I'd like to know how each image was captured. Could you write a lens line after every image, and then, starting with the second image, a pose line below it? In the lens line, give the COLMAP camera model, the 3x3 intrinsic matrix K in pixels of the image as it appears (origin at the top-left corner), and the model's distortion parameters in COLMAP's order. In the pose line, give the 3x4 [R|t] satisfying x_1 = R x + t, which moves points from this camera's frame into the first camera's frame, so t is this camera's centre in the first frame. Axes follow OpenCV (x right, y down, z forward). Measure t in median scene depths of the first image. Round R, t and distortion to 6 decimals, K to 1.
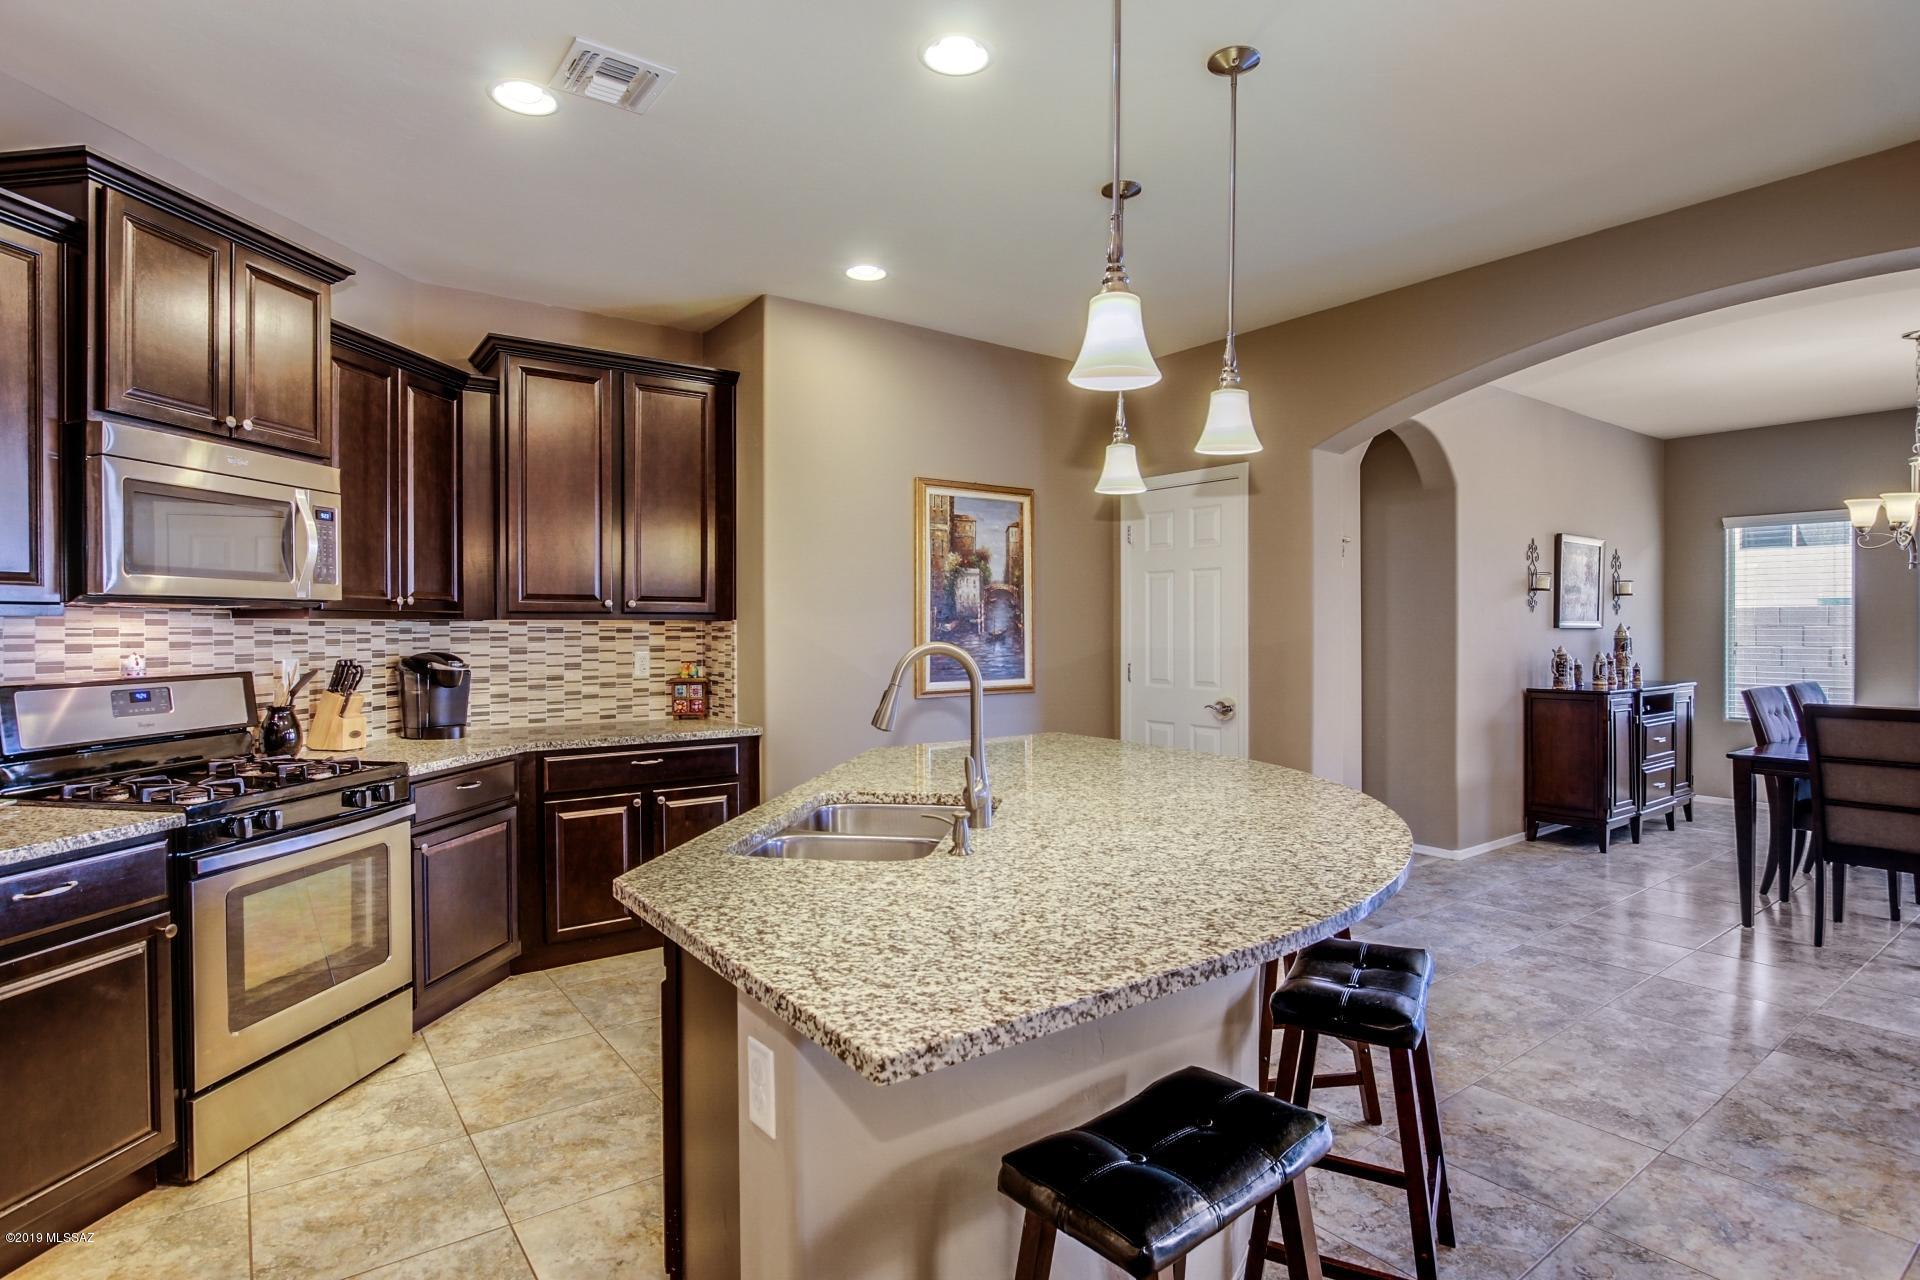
lens RADIAL K [[961.4, 0, 951.7], [0, 961.4, 634.3], [0, 0, 1]] dist [-0.030636, 0.000757]
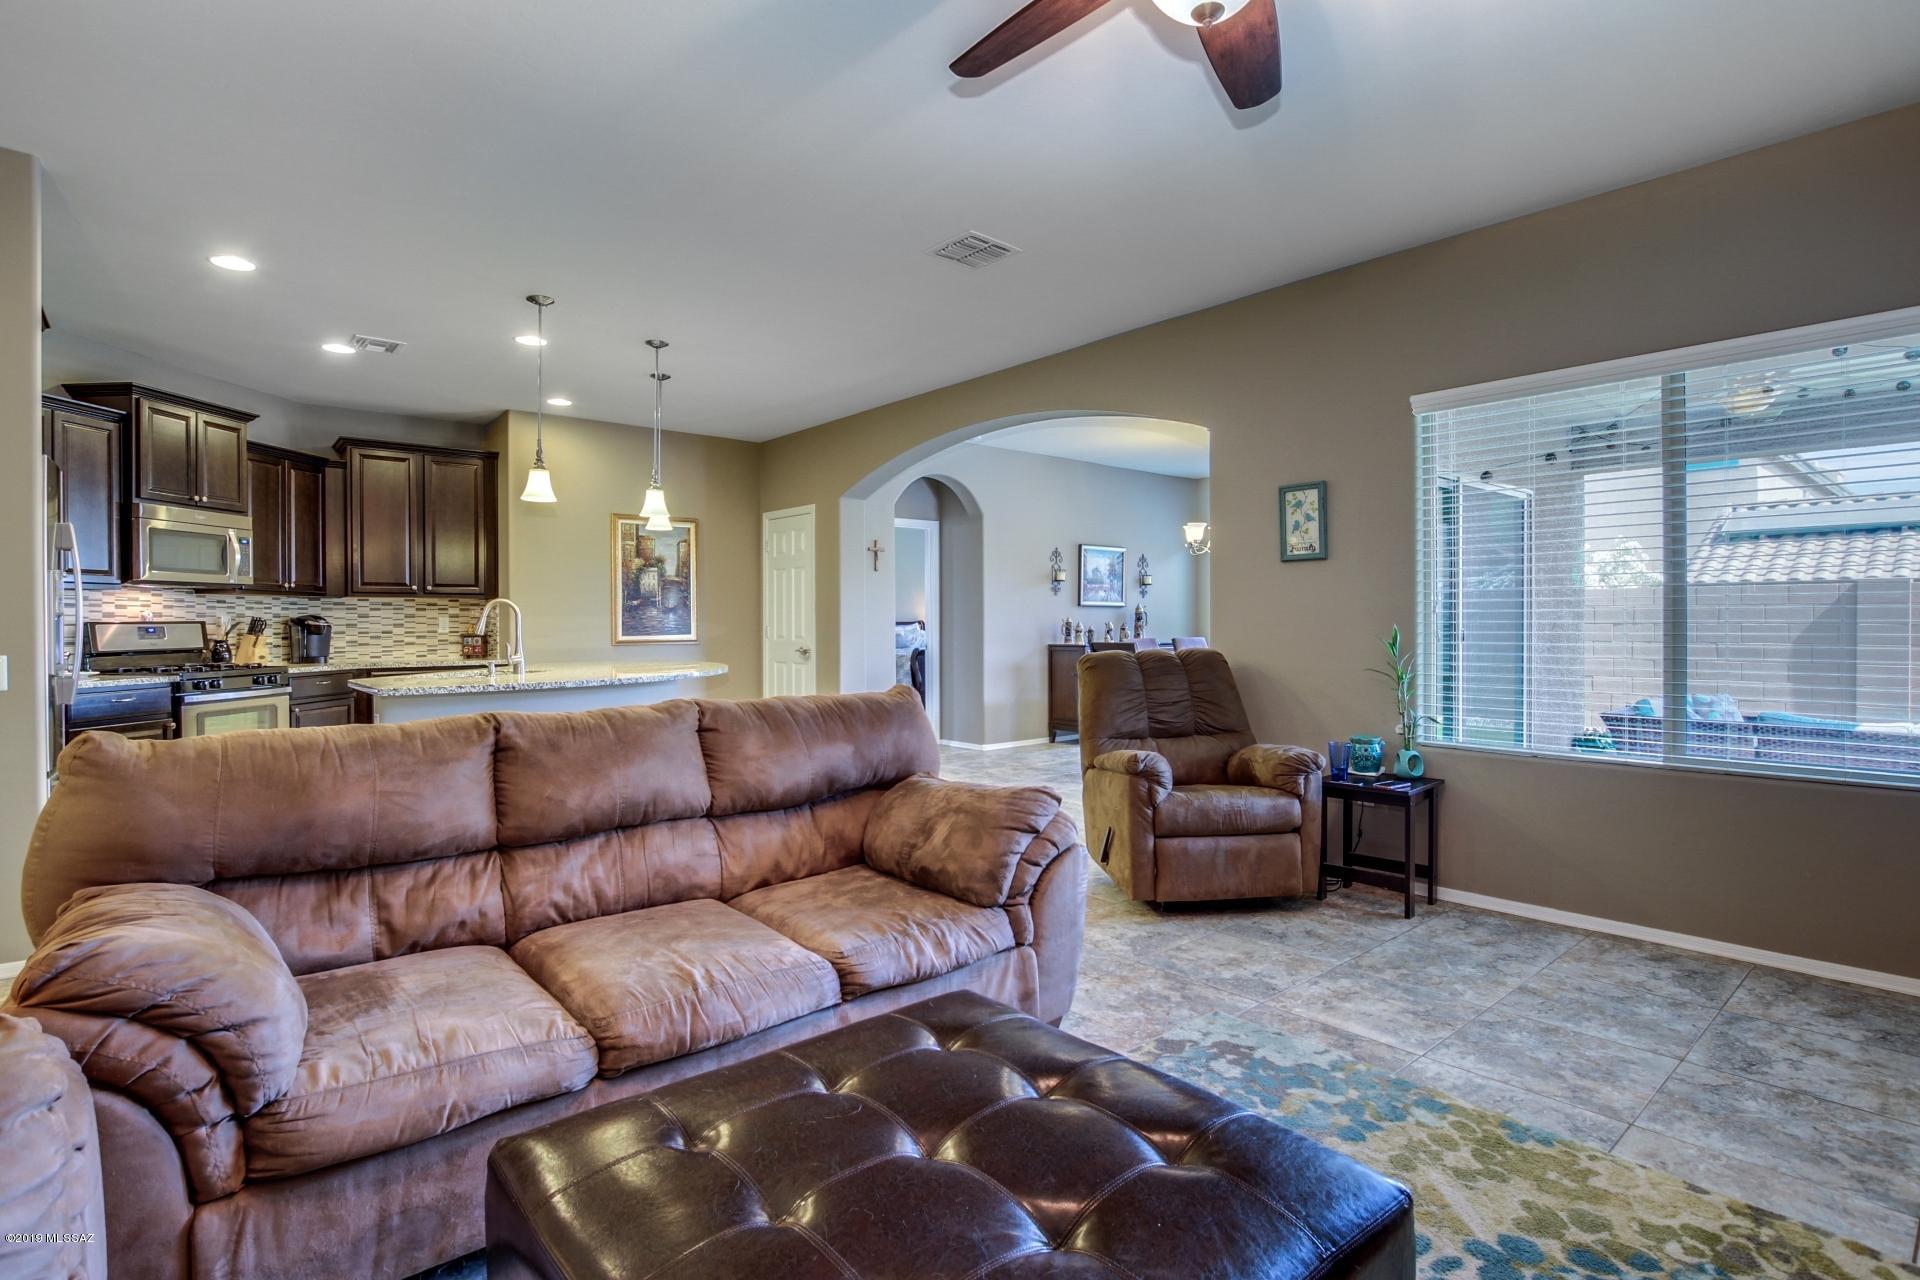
lens RADIAL K [[917.8, 0, 916.2], [0, 917.8, 624.0], [0, 0, 1]] dist [0.001352, -0.016198]
pose [[0.998964, -0.002377, 0.045439, 0.503376], [0.002560, 0.999989, -0.003979, 0.044852], [-0.045429, 0.004091, 0.998959, -0.747014]]
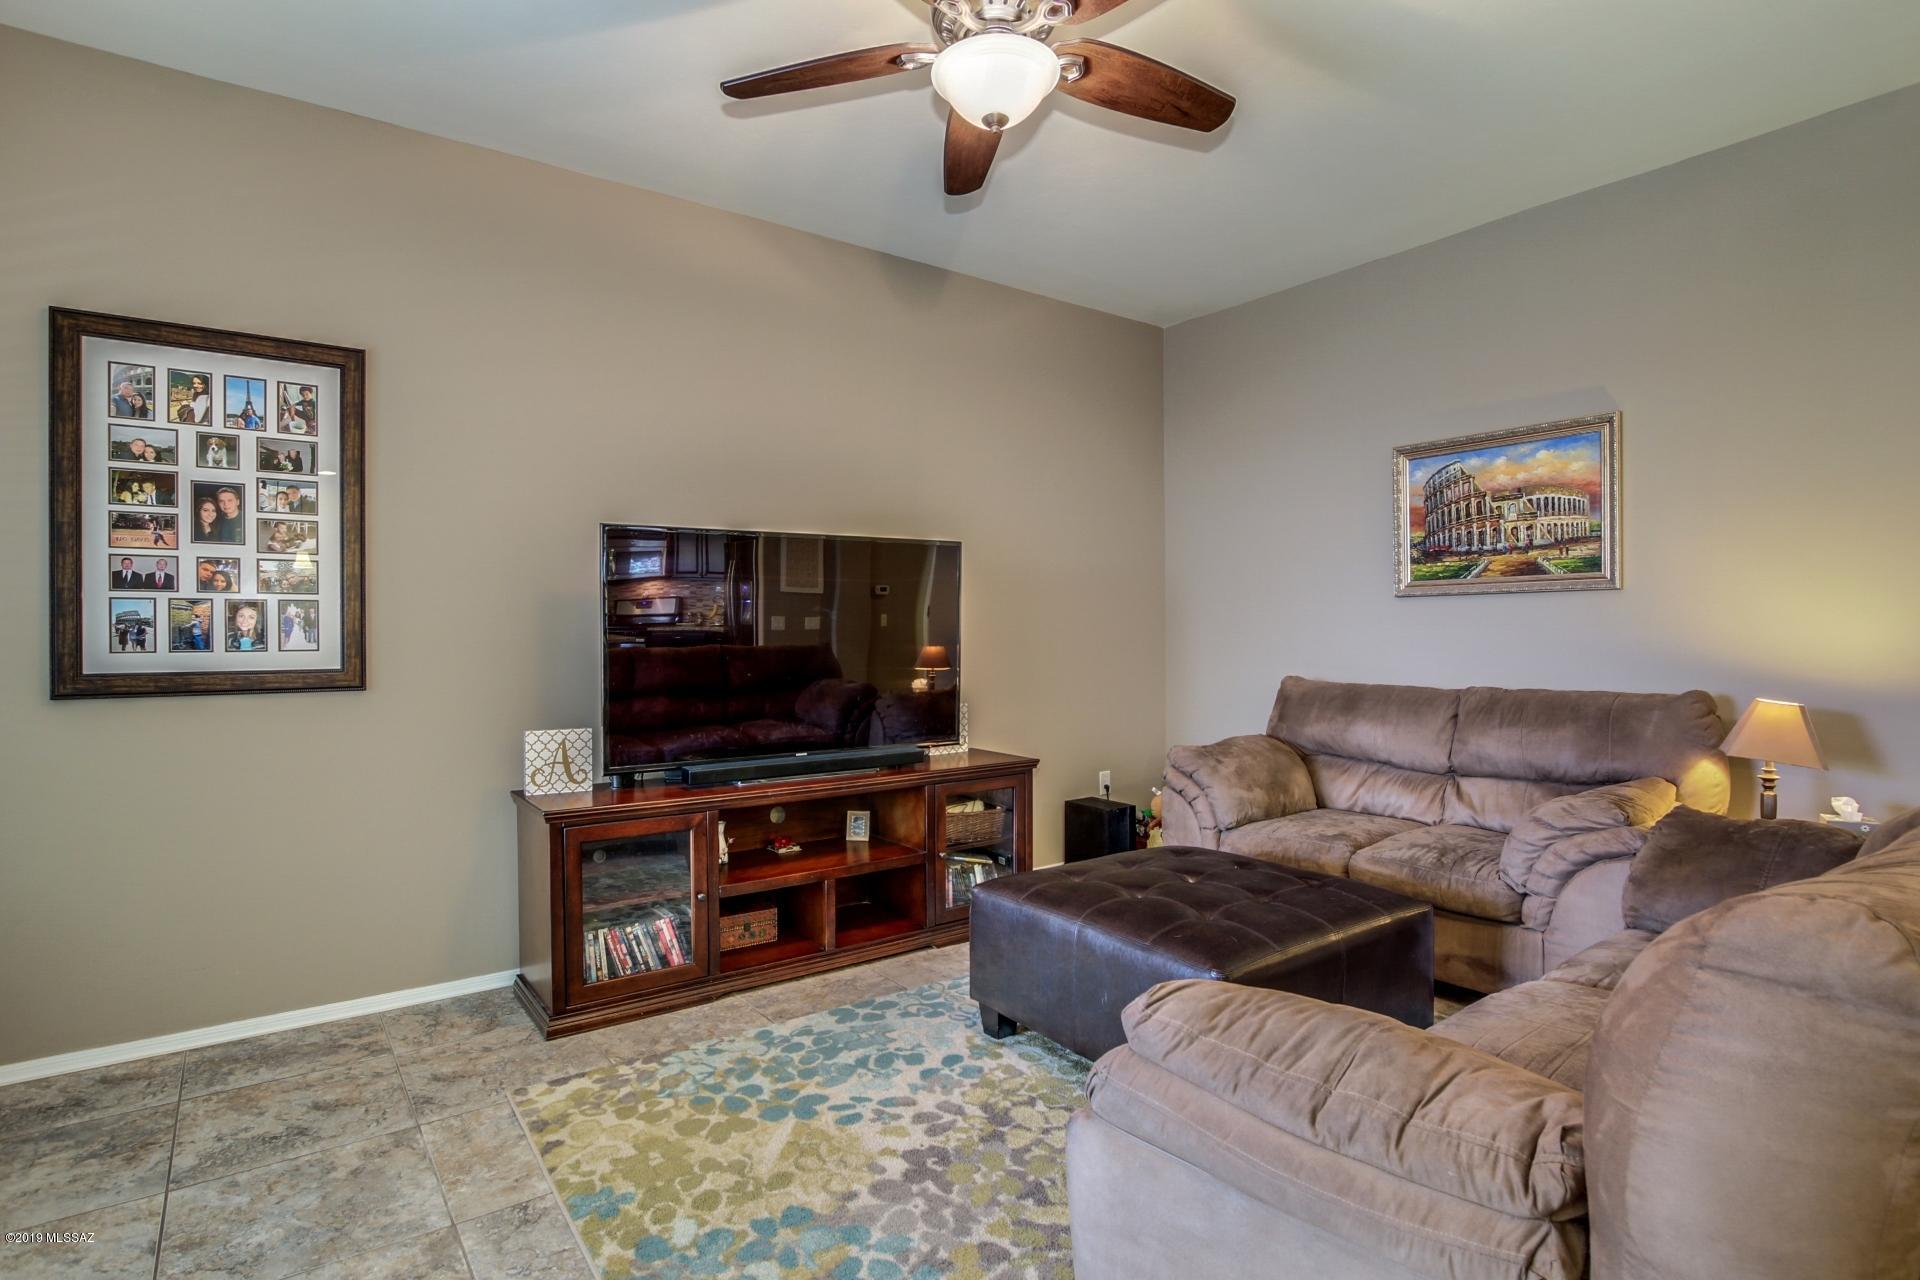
lens RADIAL K [[961.4, 0, 951.7], [0, 961.4, 634.3], [0, 0, 1]] dist [-0.030636, 0.000757]
pose [[-0.999860, 0.009784, -0.013546, 0.697210], [0.009680, 0.999923, 0.007723, 0.040009], [0.013621, 0.007591, -0.999878, 0.227604]]
